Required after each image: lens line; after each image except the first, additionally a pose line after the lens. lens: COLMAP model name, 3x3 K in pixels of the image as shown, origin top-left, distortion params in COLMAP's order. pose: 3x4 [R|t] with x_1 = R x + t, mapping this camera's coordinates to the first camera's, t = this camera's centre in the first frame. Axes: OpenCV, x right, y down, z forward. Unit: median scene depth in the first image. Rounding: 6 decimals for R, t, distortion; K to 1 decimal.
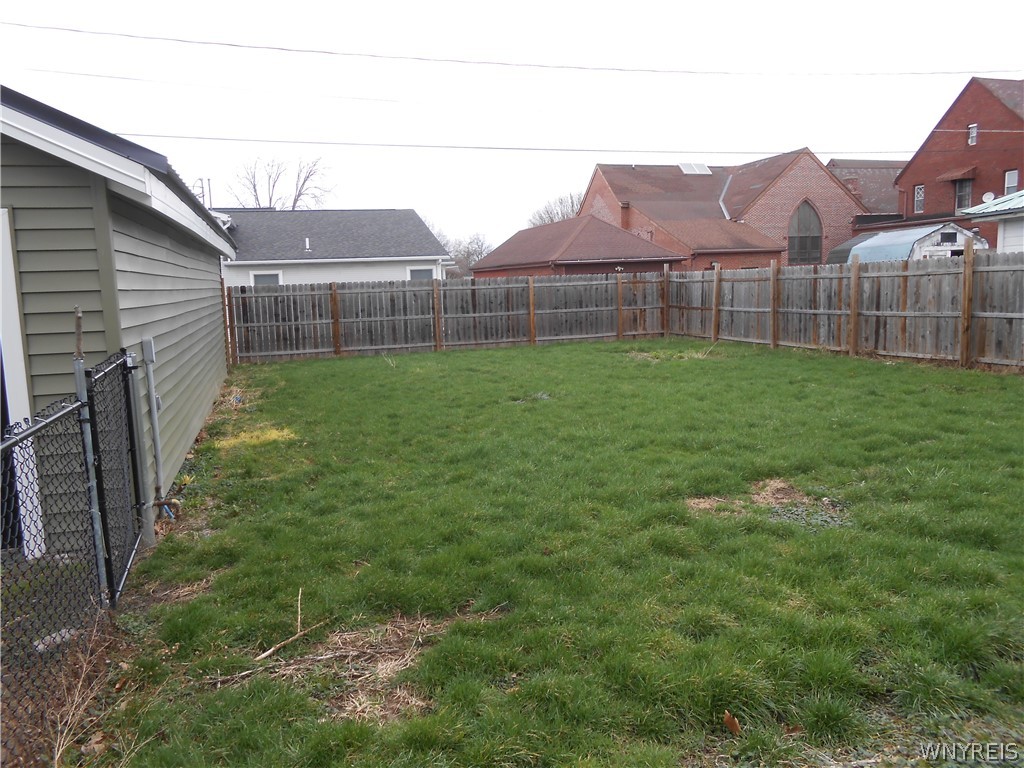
lens RADIAL K [[786.1, 0, 518.3], [0, 786.1, 392.7], [0, 0, 1]] dist [-0.045292, 0.050026]
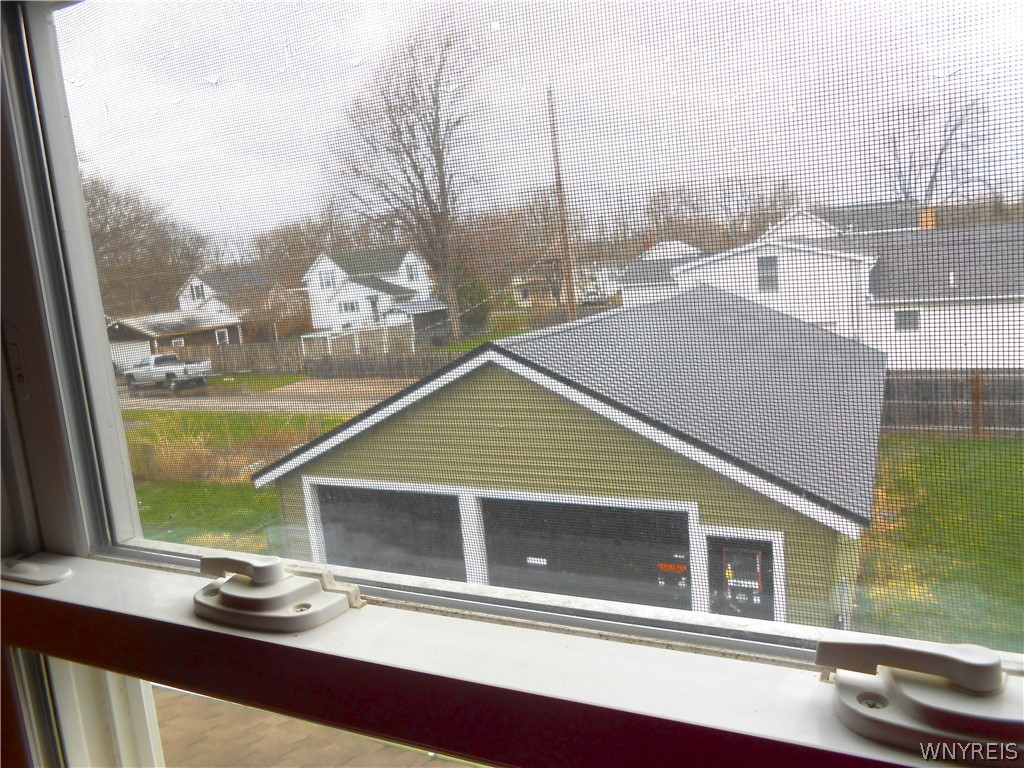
lens RADIAL K [[786.1, 0, 523.5], [0, 786.1, 382.7], [0, 0, 1]] dist [-0.045292, 0.050026]
pose [[0.728975, 0.074576, -0.680465, 0.037908], [-0.032300, 0.996688, 0.074630, -0.167946], [0.683777, -0.032425, 0.728970, -0.195778]]
